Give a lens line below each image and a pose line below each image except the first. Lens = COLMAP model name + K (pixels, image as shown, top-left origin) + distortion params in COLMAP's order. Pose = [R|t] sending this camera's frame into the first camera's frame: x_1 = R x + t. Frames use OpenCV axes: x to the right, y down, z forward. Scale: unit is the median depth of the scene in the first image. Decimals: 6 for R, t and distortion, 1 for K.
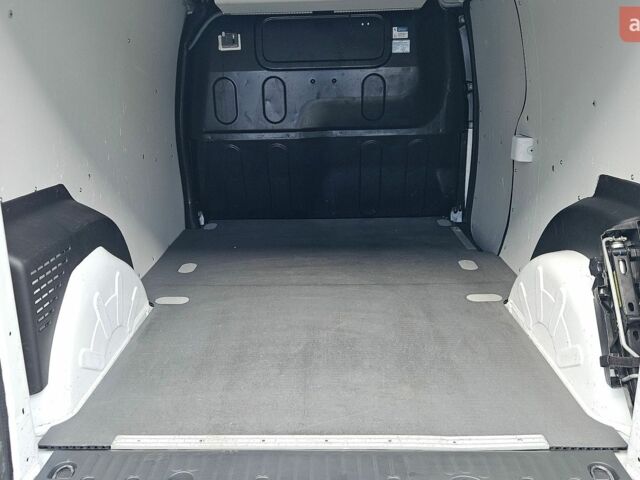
lens RADIAL K [[547.5, 0, 315.1], [0, 547.5, 241.8], [0, 0, 1]] dist [0.057638, -0.033606]
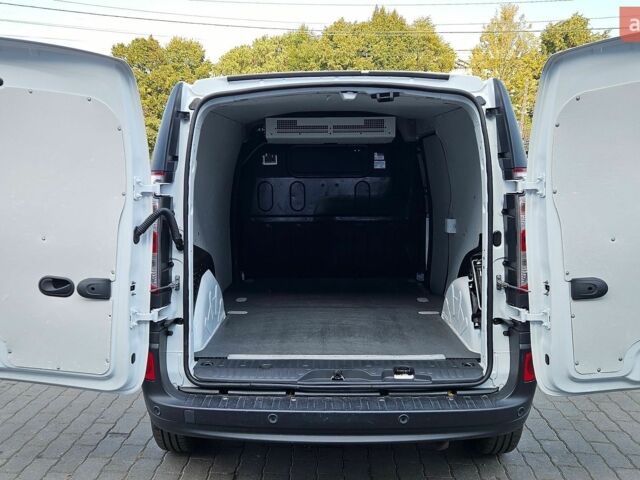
lens RADIAL K [[547.5, 0, 322.2], [0, 547.5, 237.5], [0, 0, 1]] dist [0.057638, -0.033606]
pose [[0.999622, 0.017470, 0.021206, -0.036602], [-0.013018, 0.980839, -0.194384, 0.151979], [-0.024195, 0.194035, 0.980696, -0.477616]]
